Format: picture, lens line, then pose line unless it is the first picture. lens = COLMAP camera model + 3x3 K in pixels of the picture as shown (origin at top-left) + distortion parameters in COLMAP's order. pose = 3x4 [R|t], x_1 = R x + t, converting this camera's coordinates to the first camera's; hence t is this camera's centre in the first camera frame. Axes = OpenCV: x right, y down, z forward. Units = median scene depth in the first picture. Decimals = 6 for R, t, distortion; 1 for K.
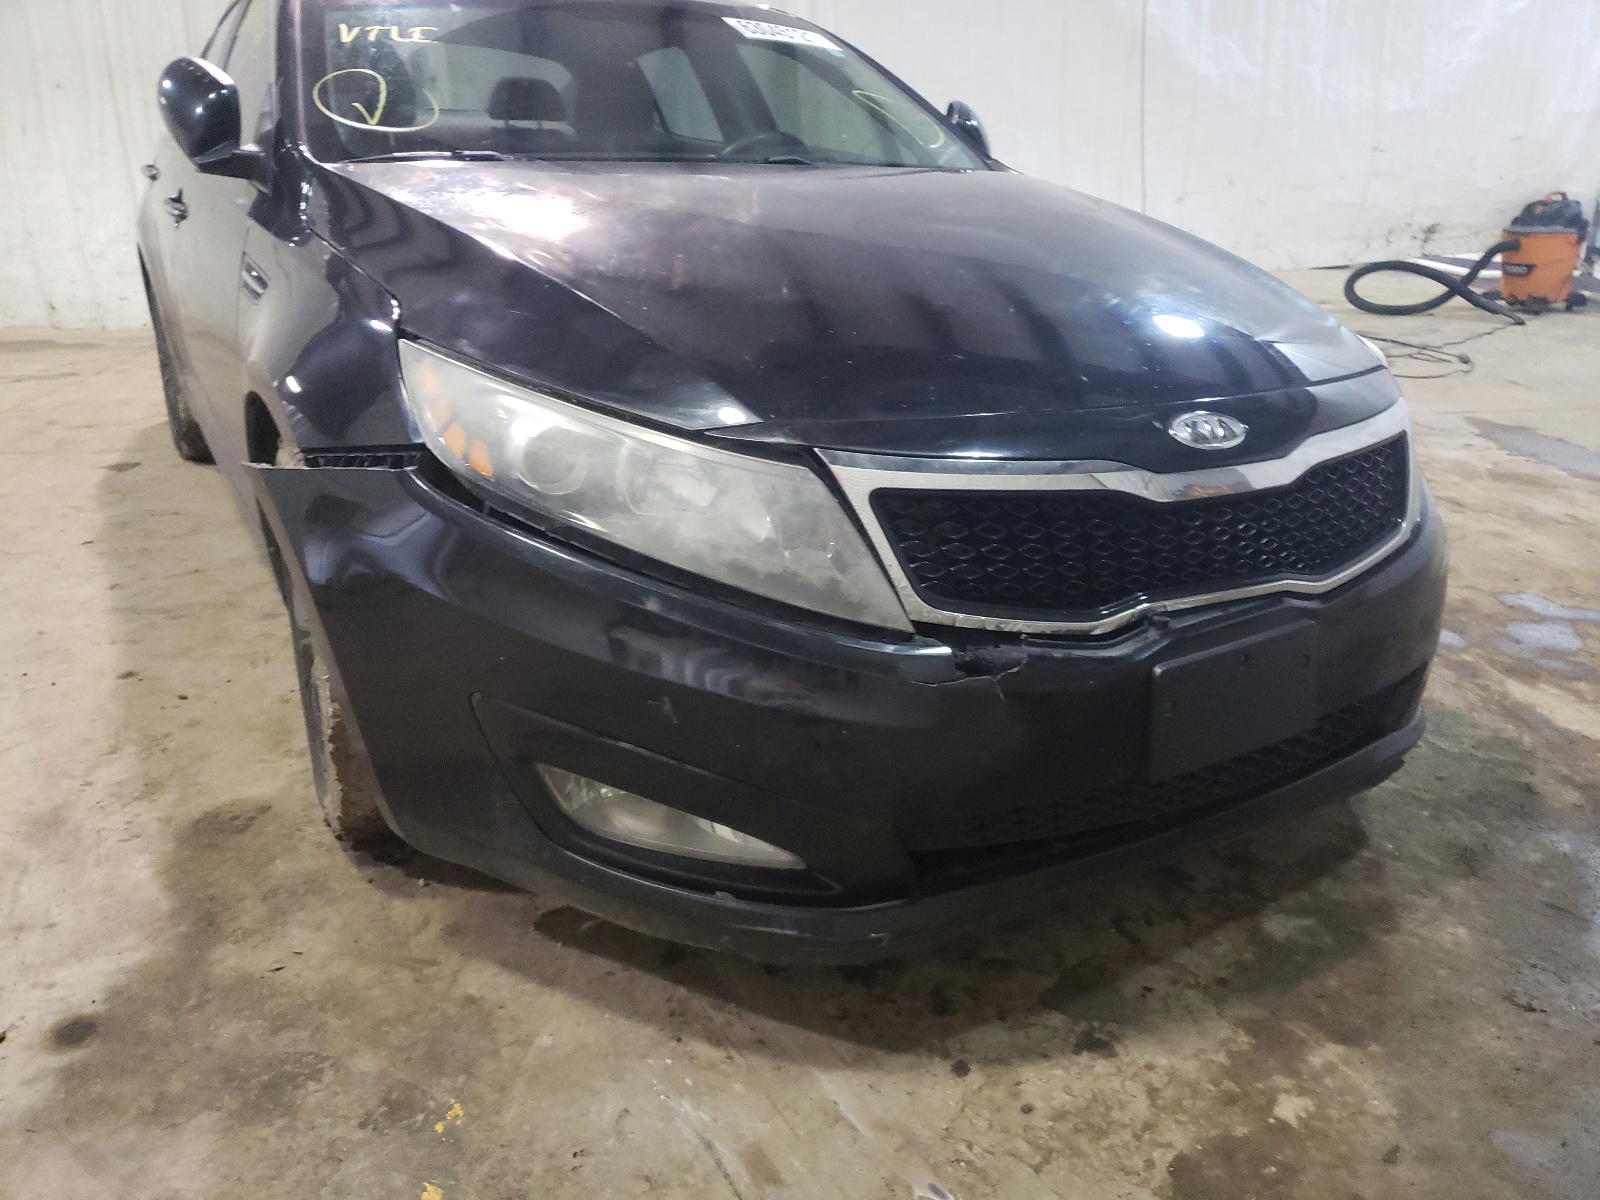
lens RADIAL K [[1330.0, 0, 799.4], [0, 1330.0, 602.6], [0, 0, 1]] dist [-0.013188, 0.050933]
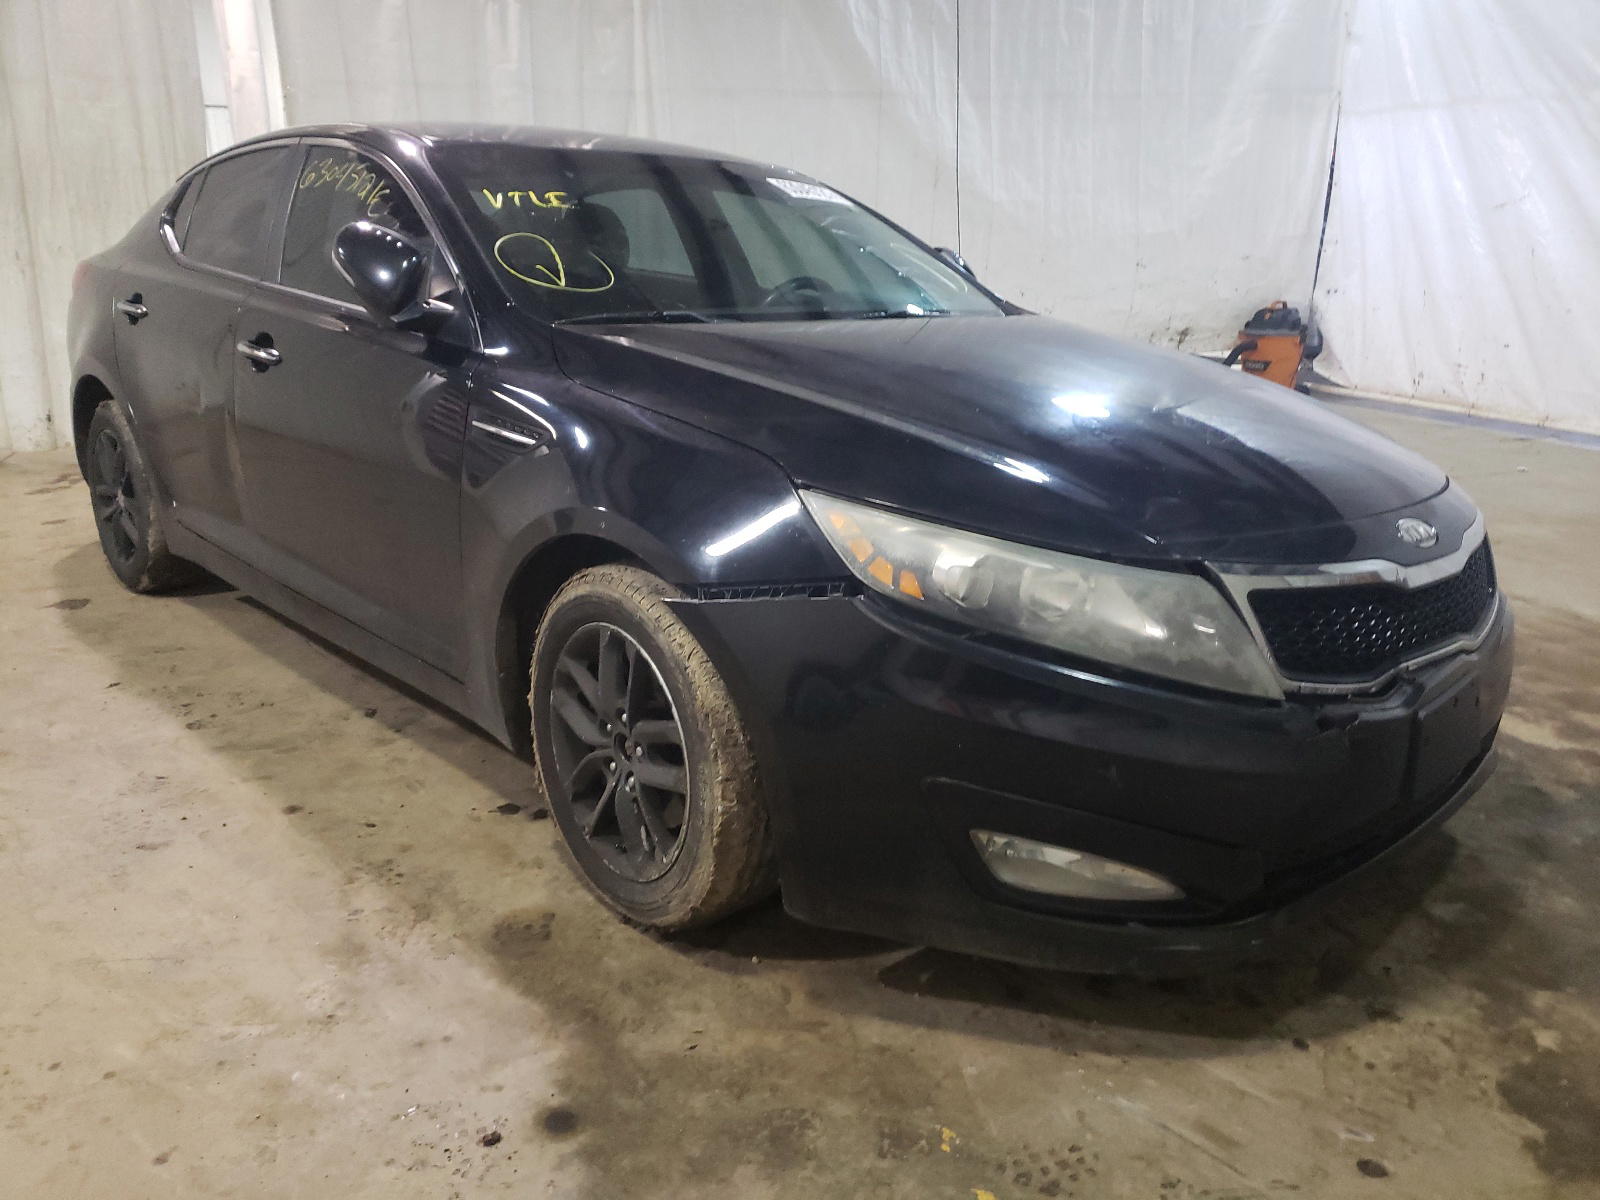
lens RADIAL K [[1330.0, 0, 794.3], [0, 1330.0, 598.0], [0, 0, 1]] dist [-0.013188, 0.050933]
pose [[0.972613, -0.058479, 0.224954, -0.570955], [0.073616, 0.995511, -0.059493, -0.029407], [-0.220465, 0.074424, 0.972551, -0.143217]]
